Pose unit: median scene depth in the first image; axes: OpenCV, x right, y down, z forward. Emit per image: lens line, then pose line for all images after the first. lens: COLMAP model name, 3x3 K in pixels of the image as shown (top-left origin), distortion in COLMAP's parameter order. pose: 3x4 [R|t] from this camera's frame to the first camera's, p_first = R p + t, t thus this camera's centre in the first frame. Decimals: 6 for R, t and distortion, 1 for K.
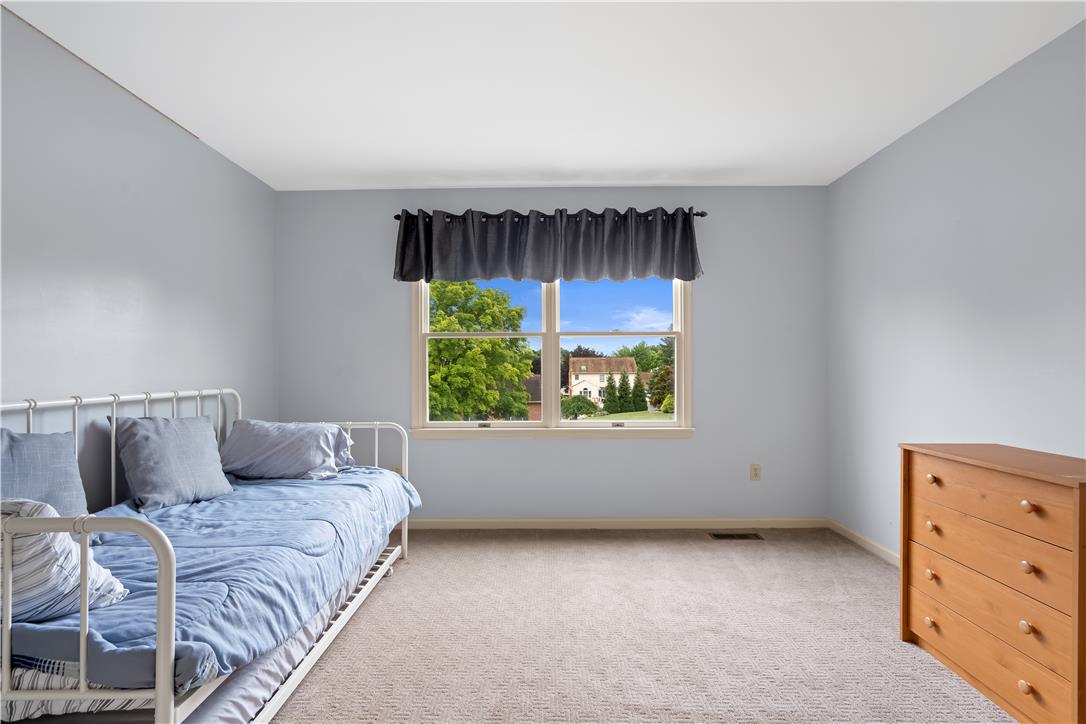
lens RADIAL K [[495.6, 0, 544.0], [0, 495.6, 362.5], [0, 0, 1]] dist [-0.009922, 0.000868]
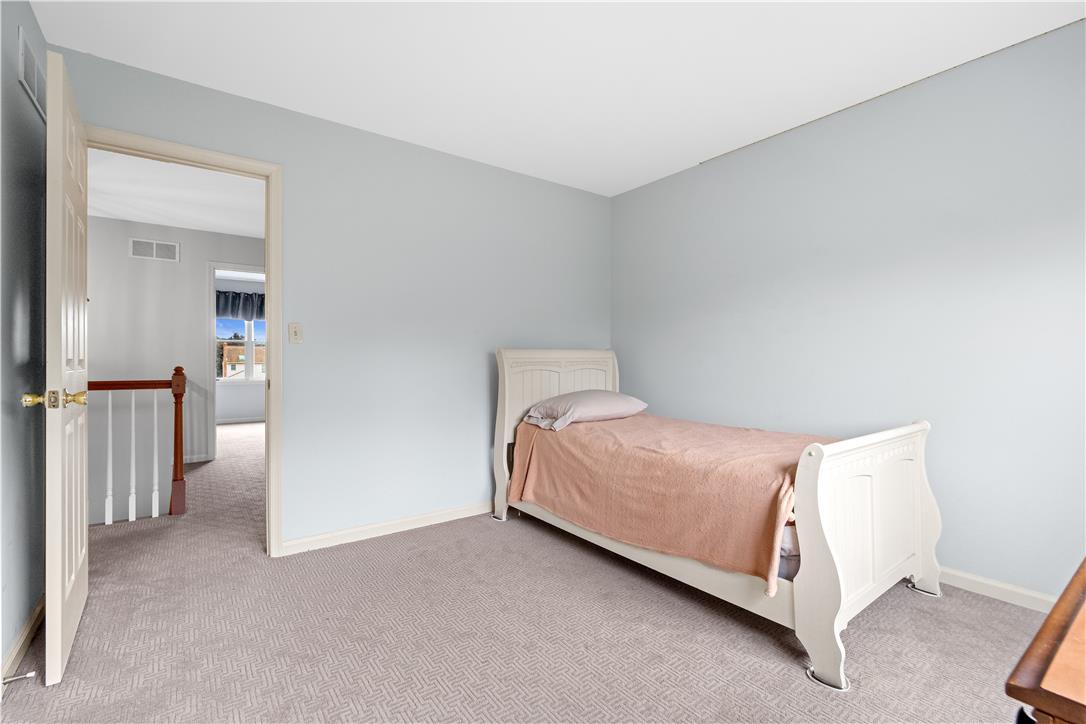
lens RADIAL K [[495.6, 0, 543.3], [0, 495.6, 357.0], [0, 0, 1]] dist [-0.009922, 0.000868]
pose [[0.805633, 0.008439, 0.592354, -0.015129], [-0.012970, 0.999910, 0.003394, -0.000888], [-0.592272, -0.010418, 0.805670, -0.104583]]
